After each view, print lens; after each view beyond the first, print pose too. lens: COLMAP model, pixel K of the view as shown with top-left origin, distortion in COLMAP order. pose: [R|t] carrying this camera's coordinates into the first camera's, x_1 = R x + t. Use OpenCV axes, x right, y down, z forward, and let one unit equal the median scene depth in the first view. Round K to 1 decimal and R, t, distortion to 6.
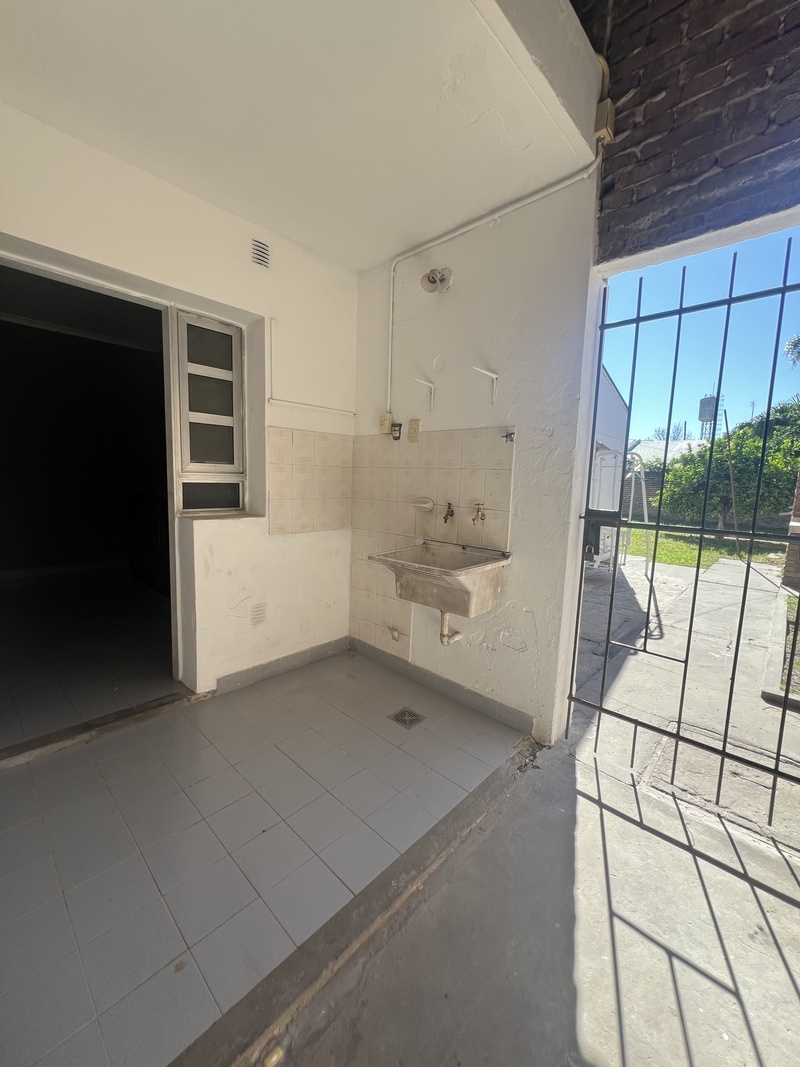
lens RADIAL K [[428.7, 0, 401.2], [0, 428.7, 527.5], [0, 0, 1]] dist [-0.001969, -0.000034]
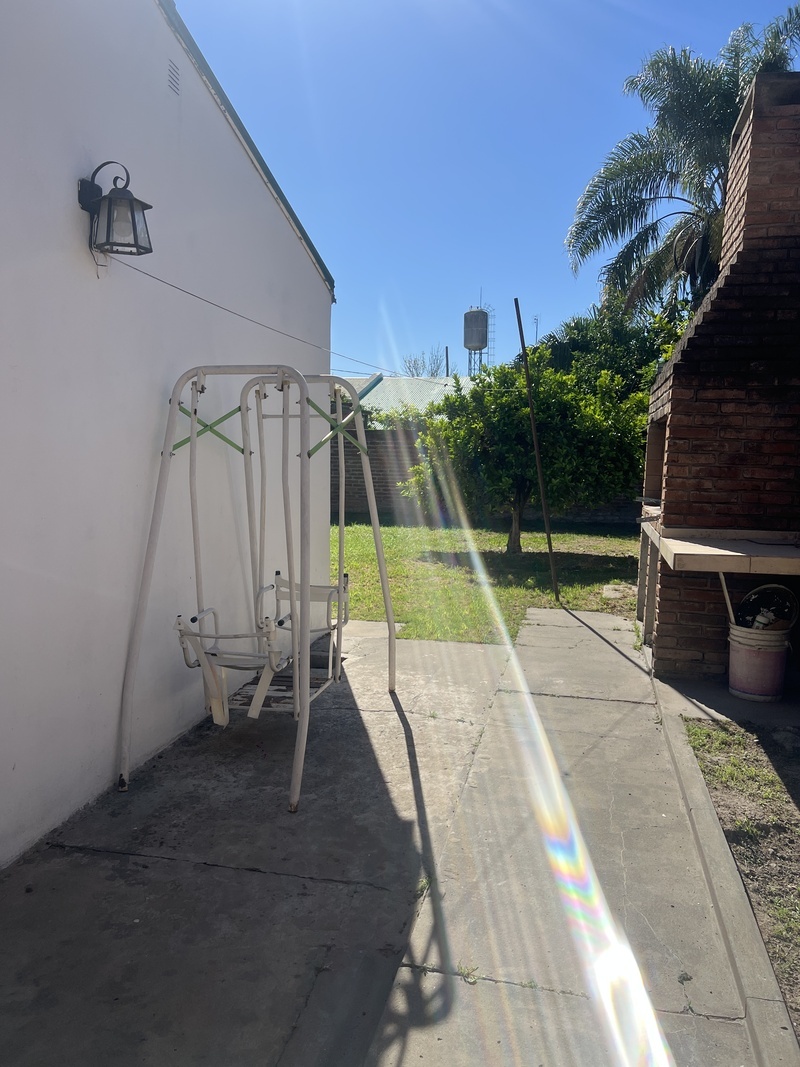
lens RADIAL K [[806.8, 0, 399.1], [0, 806.8, 533.7], [0, 0, 1]] dist [0.002403, 0.000044]
pose [[0.869418, -0.074397, 0.488445, 0.130122], [0.078100, 0.996863, 0.012821, -0.025141], [-0.487866, 0.027001, 0.872501, 0.199098]]
